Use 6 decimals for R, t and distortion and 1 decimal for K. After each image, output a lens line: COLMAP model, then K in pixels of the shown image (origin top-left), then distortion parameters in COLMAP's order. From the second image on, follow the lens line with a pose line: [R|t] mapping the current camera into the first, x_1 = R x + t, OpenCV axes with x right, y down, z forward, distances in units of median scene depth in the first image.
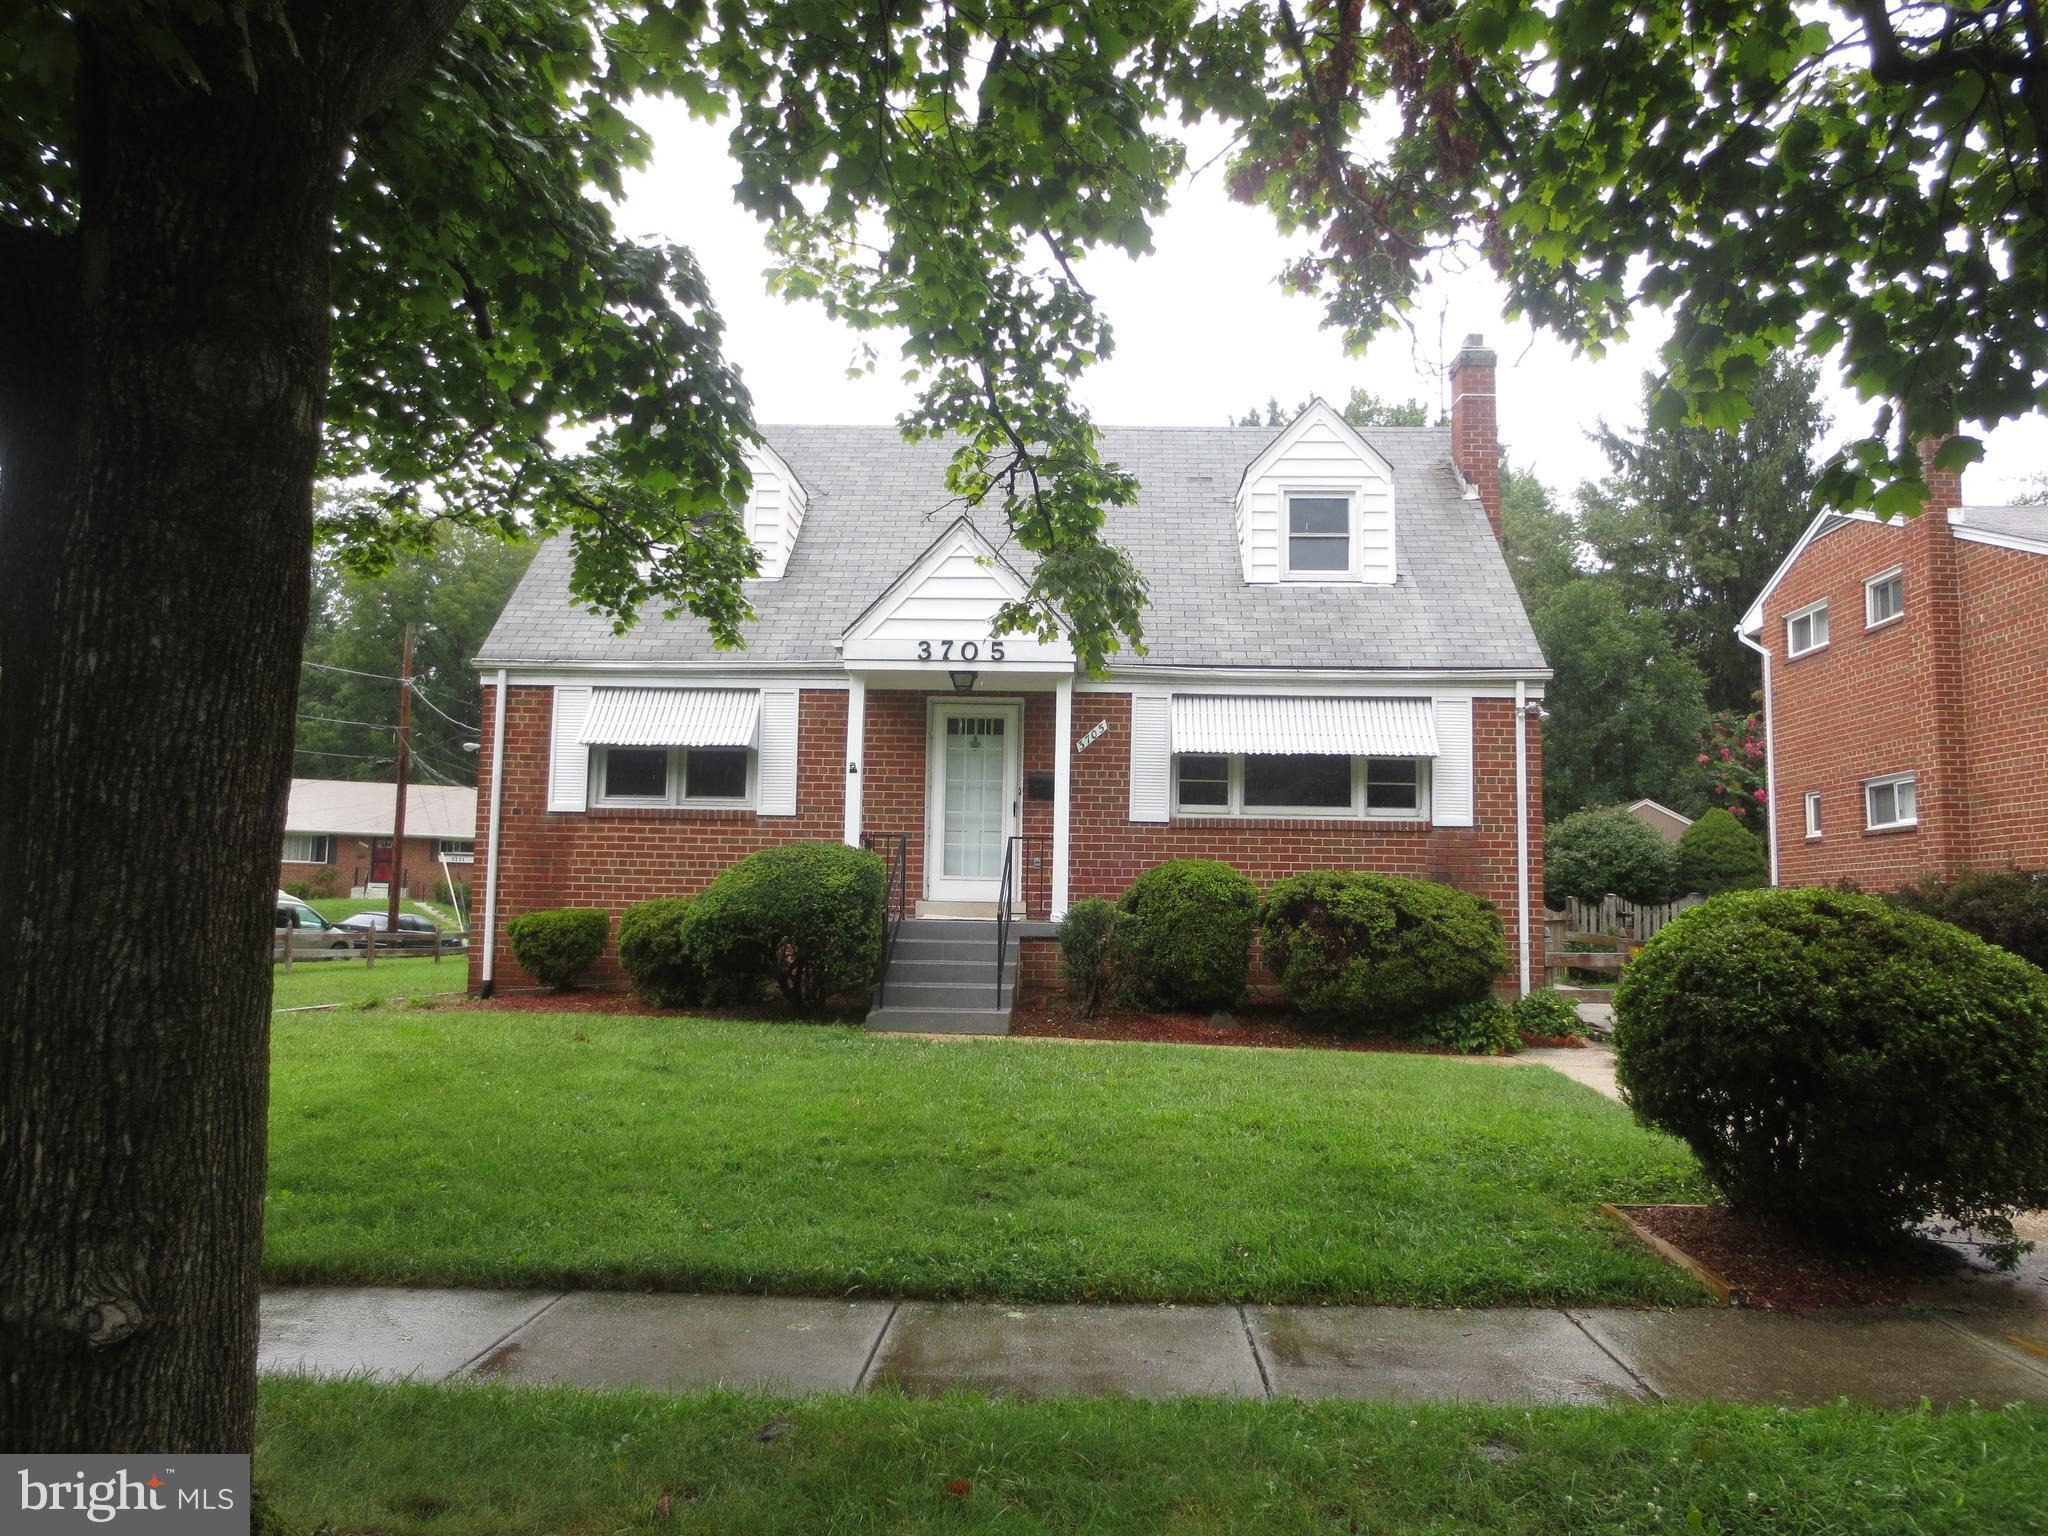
lens RADIAL K [[1417.7, 0, 1024.0], [0, 1417.7, 768.0], [0, 0, 1]] dist [-0.030785, 0.002007]
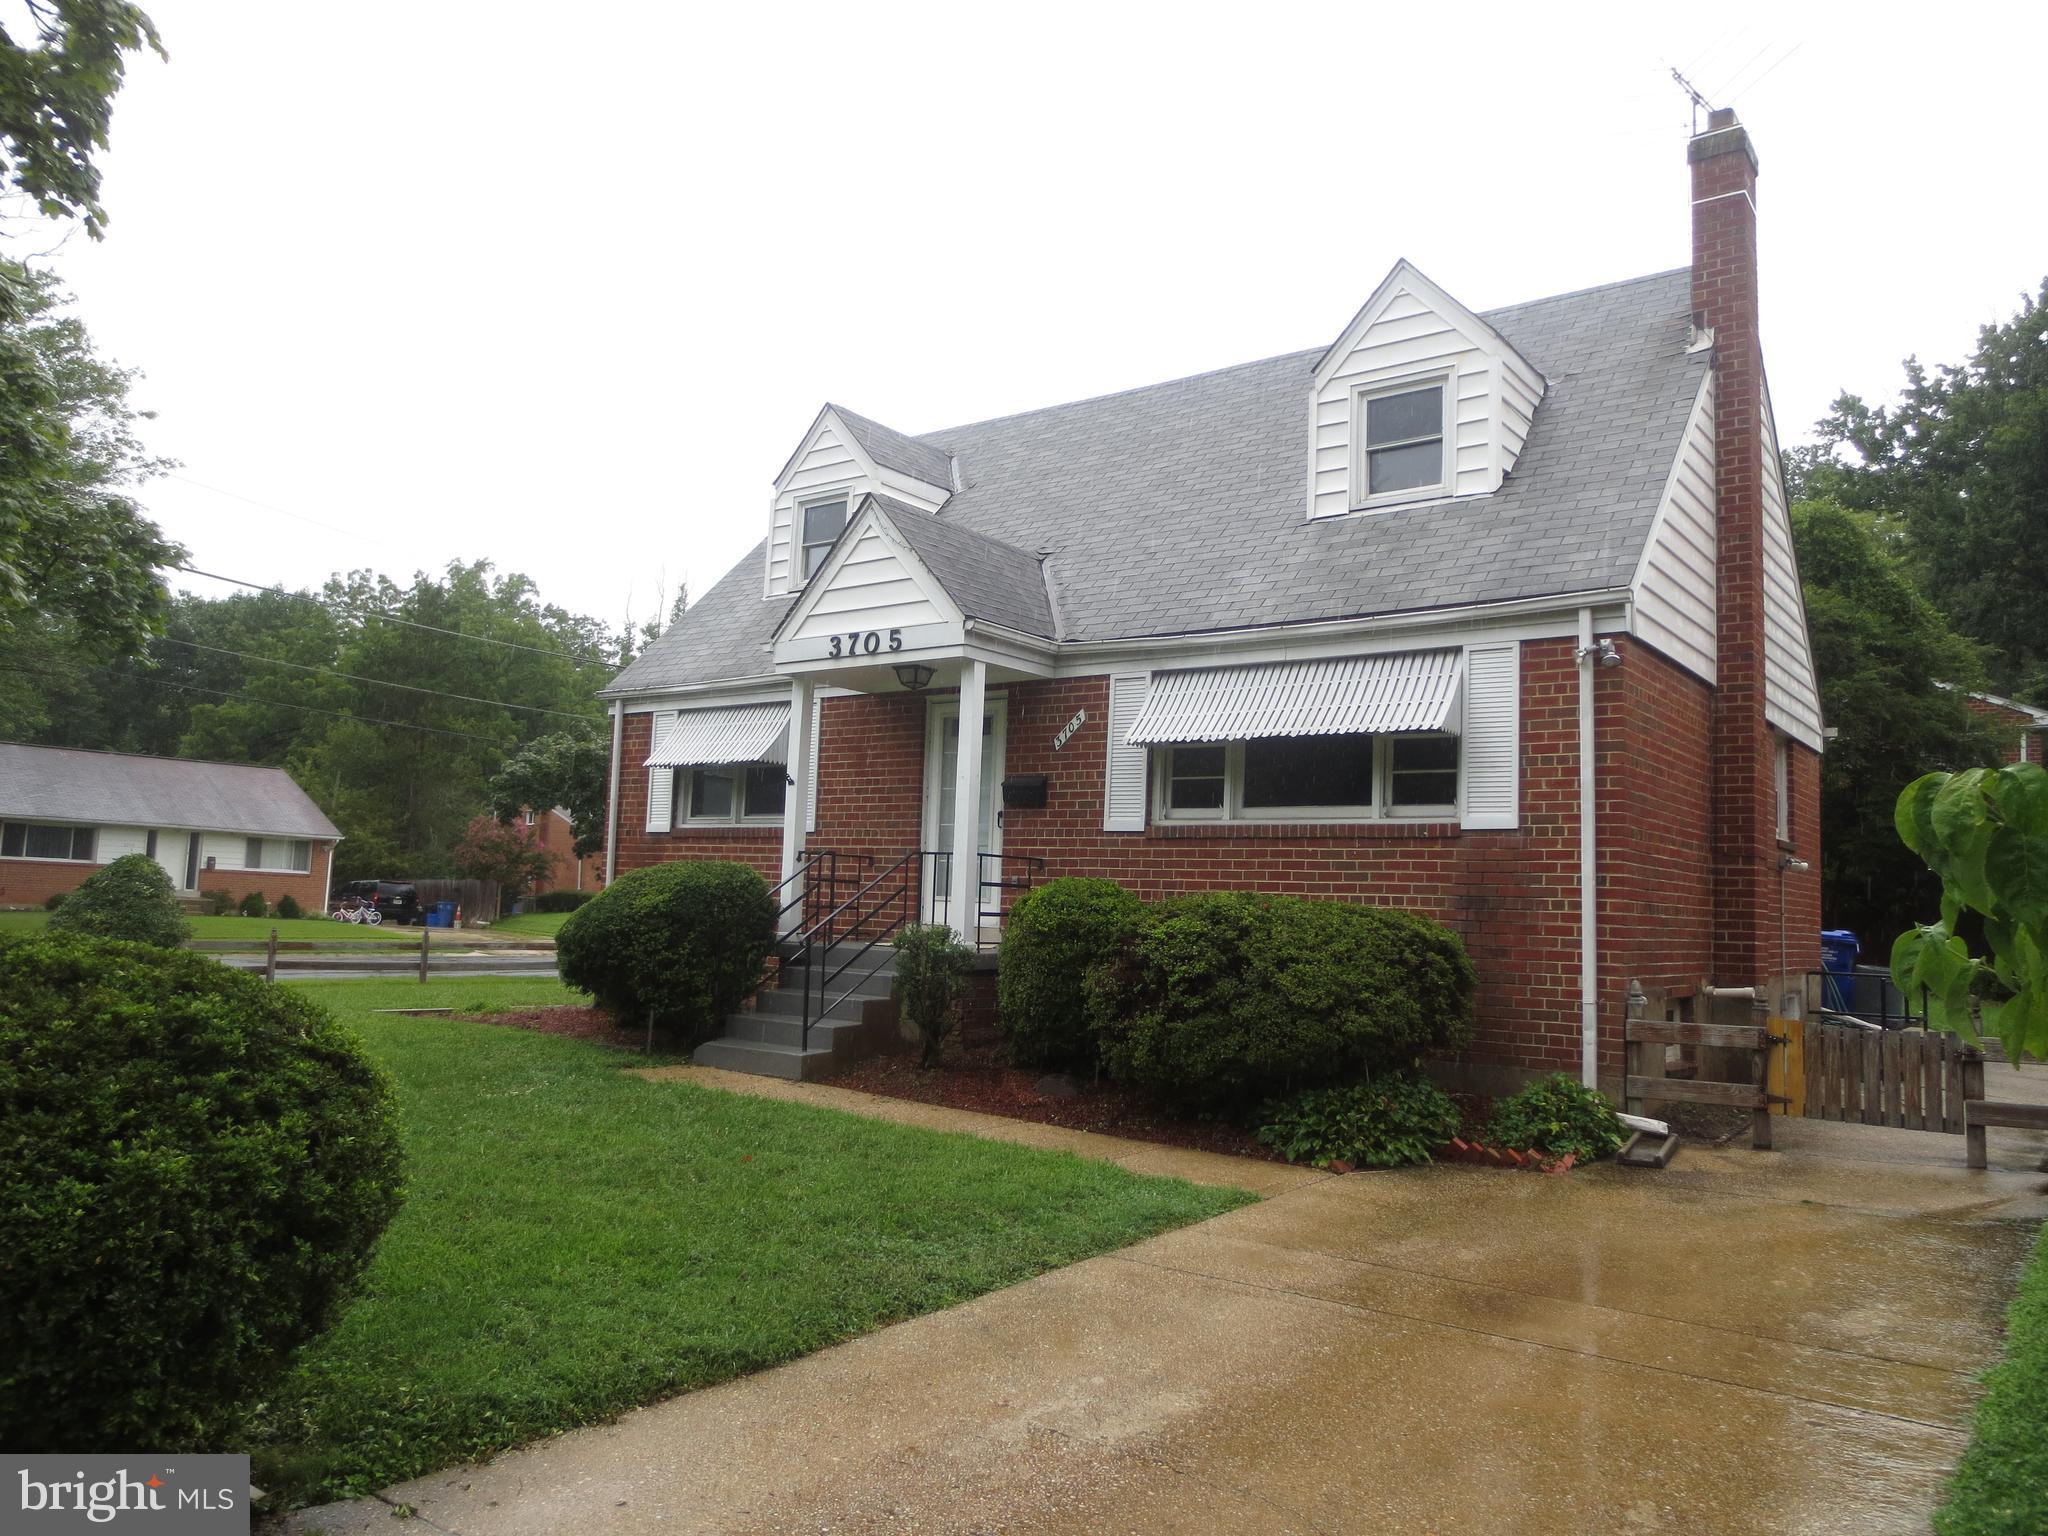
lens RADIAL K [[1417.7, 0, 1024.0], [0, 1417.7, 768.0], [0, 0, 1]] dist [-0.030785, 0.002007]
pose [[0.829963, -0.044321, -0.556055, 0.493489], [0.037882, 0.999016, -0.023085, 0.018361], [0.556531, -0.001904, 0.830825, 0.294962]]
